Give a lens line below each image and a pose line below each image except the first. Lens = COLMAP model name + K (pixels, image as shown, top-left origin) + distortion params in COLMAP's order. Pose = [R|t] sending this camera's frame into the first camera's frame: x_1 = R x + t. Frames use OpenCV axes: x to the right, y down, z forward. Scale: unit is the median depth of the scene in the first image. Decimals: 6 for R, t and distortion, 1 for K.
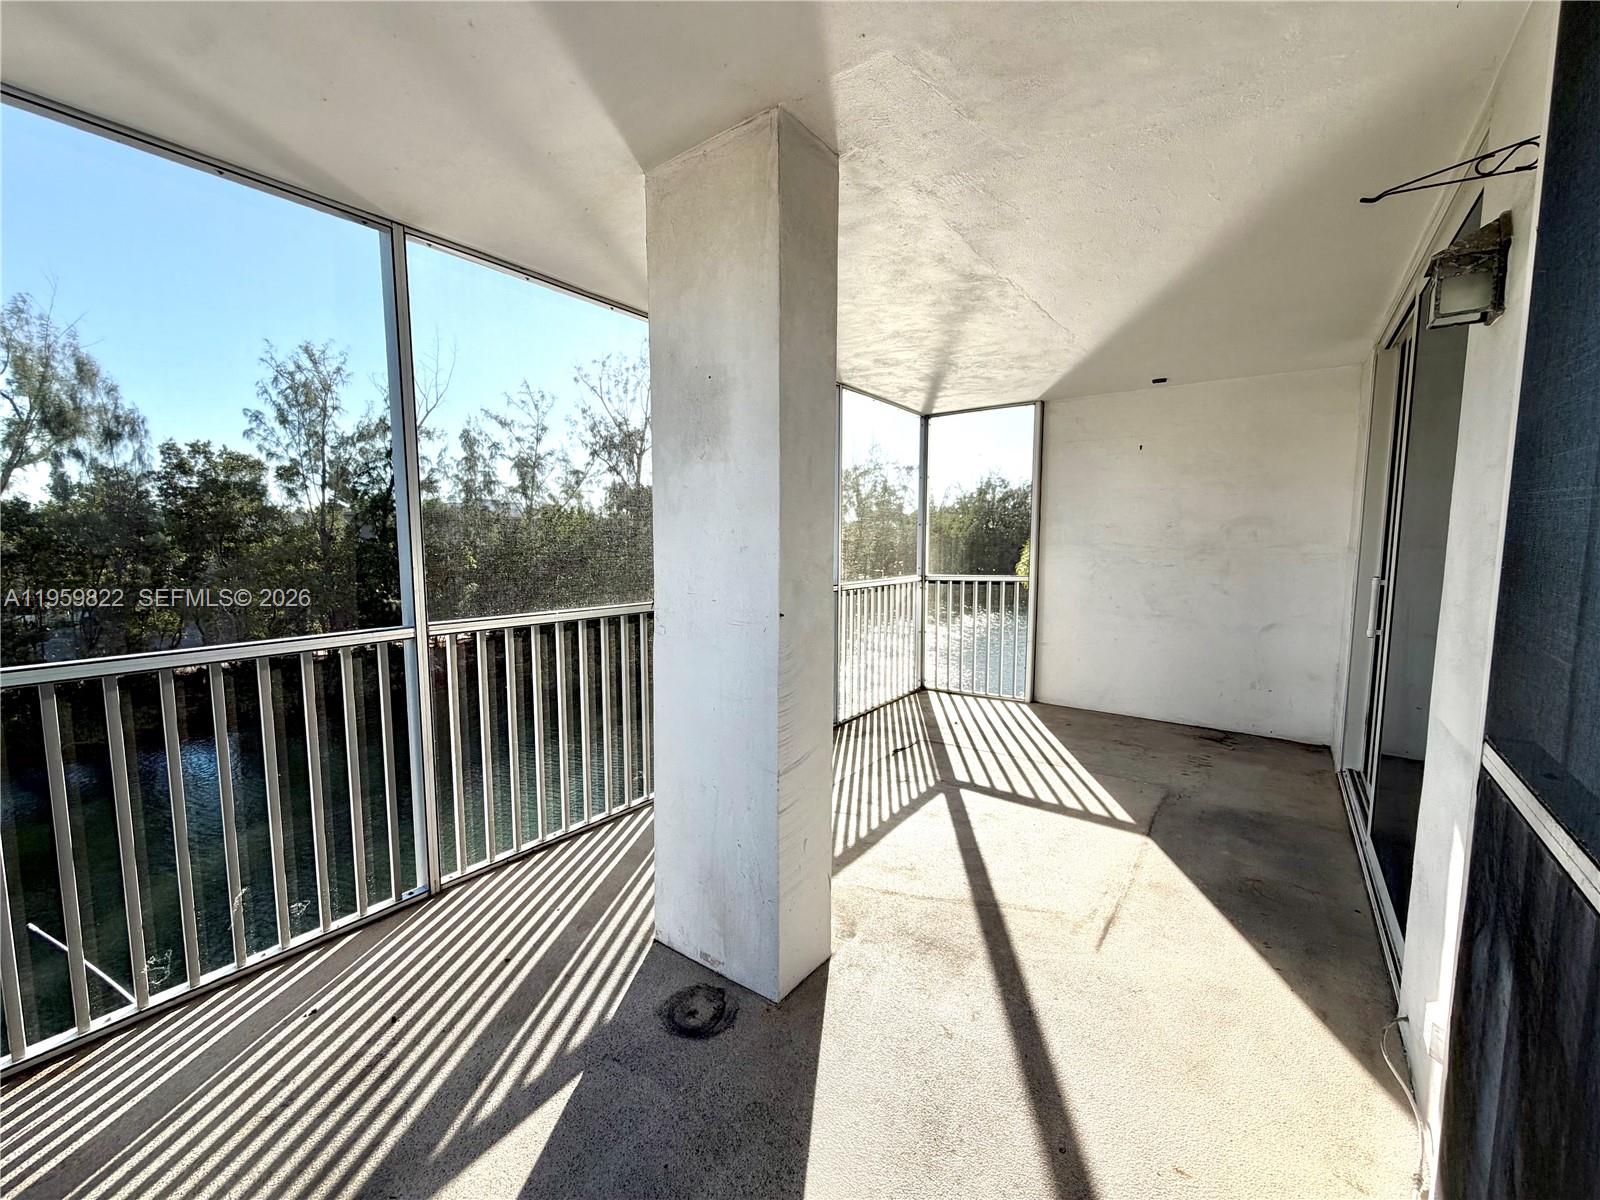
lens RADIAL K [[639.0, 0, 796.6], [0, 639.0, 597.8], [0, 0, 1]] dist [0.000980, 0.000088]
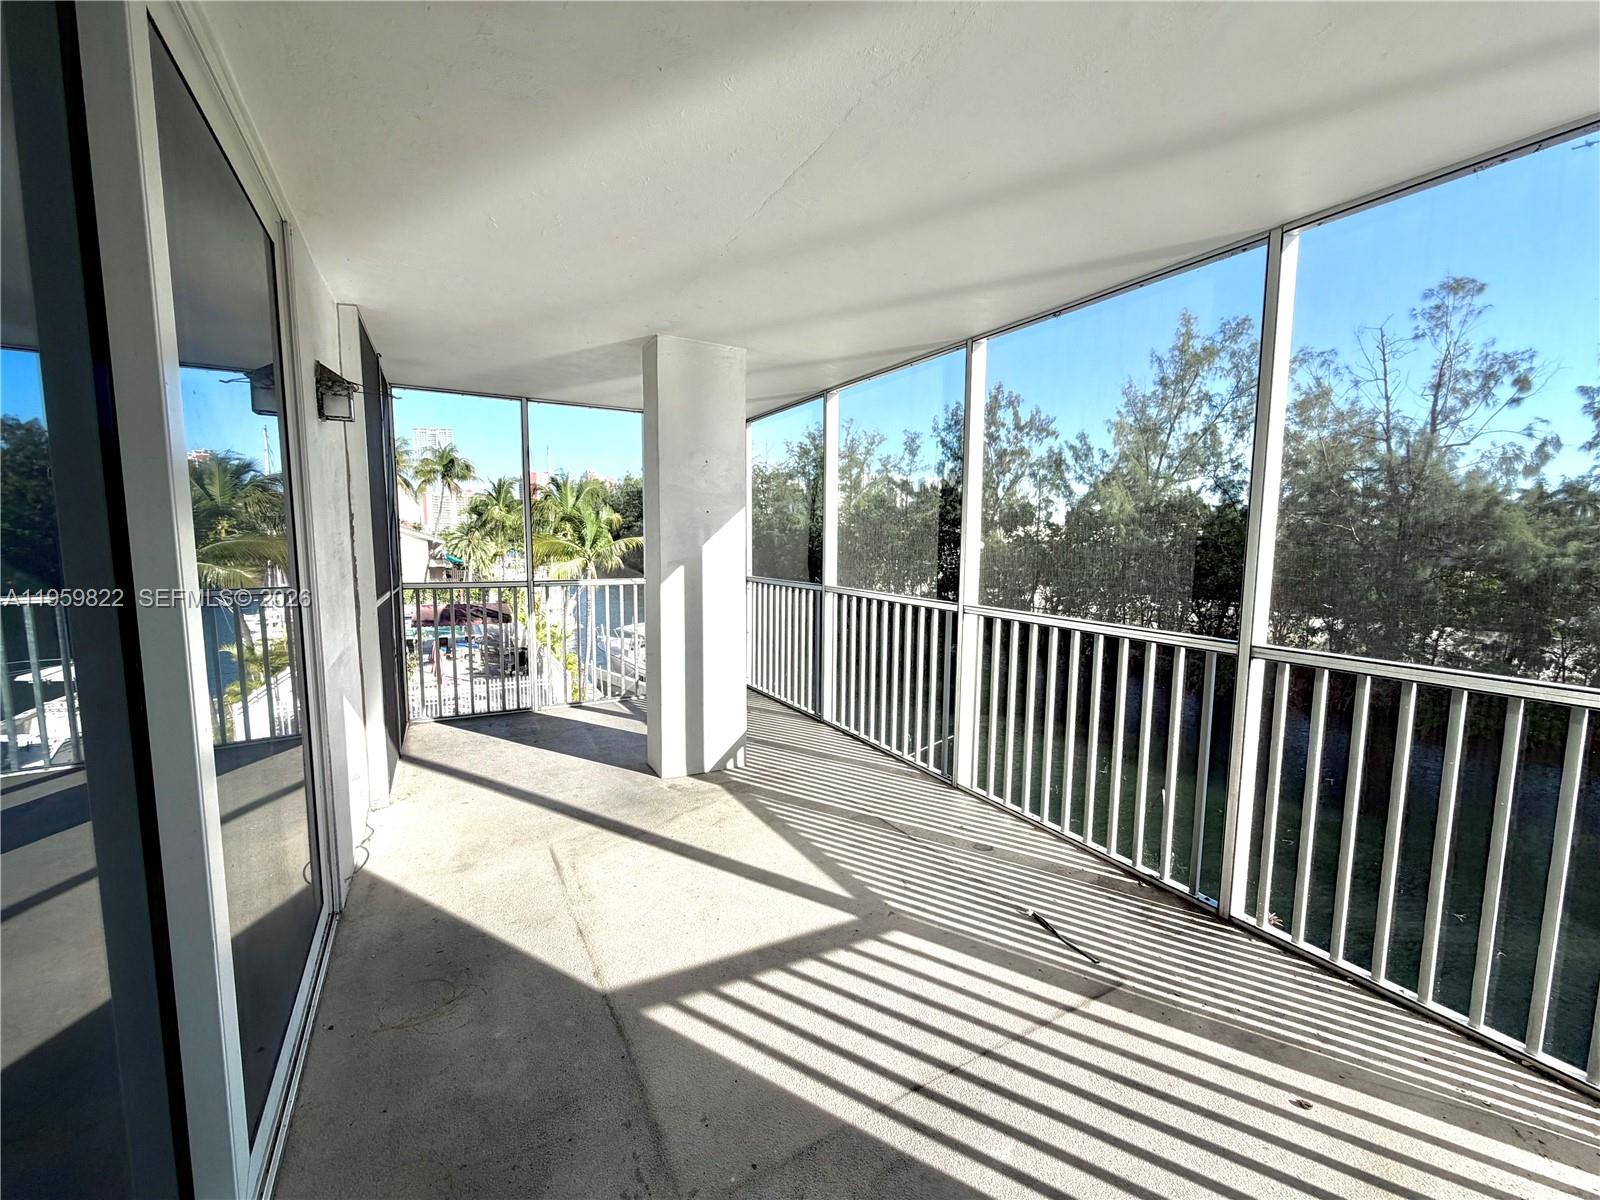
lens RADIAL K [[639.0, 0, 804.4], [0, 639.0, 614.7], [0, 0, 1]] dist [0.000980, 0.000088]
pose [[-0.414182, 0.091141, -0.905620, 0.715258], [-0.104780, 0.983585, 0.146908, -0.090629], [0.904143, 0.155737, -0.397833, 0.964039]]
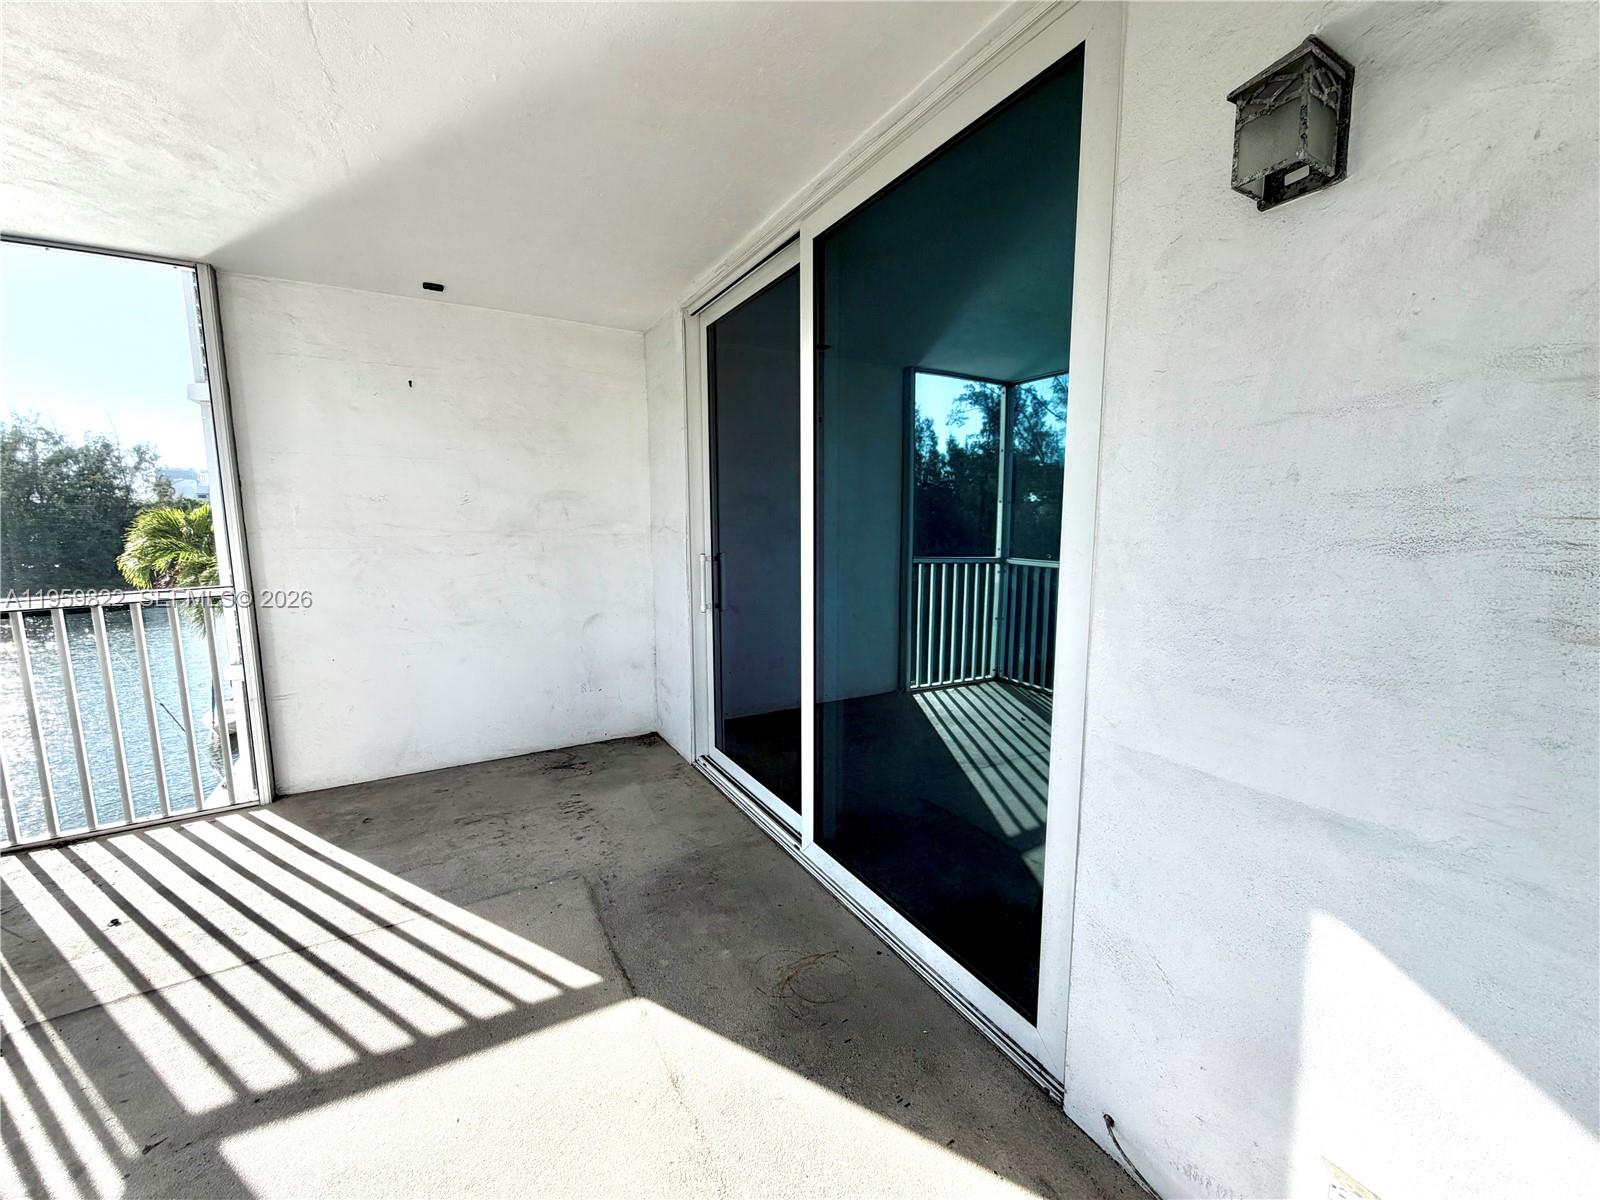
lens RADIAL K [[639.0, 0, 797.8], [0, 639.0, 600.0], [0, 0, 1]] dist [0.000980, 0.000088]
pose [[0.398176, -0.117972, 0.909691, 0.063021], [0.087016, 0.992081, 0.090569, -0.035961], [-0.913172, 0.043095, 0.405289, 0.406898]]
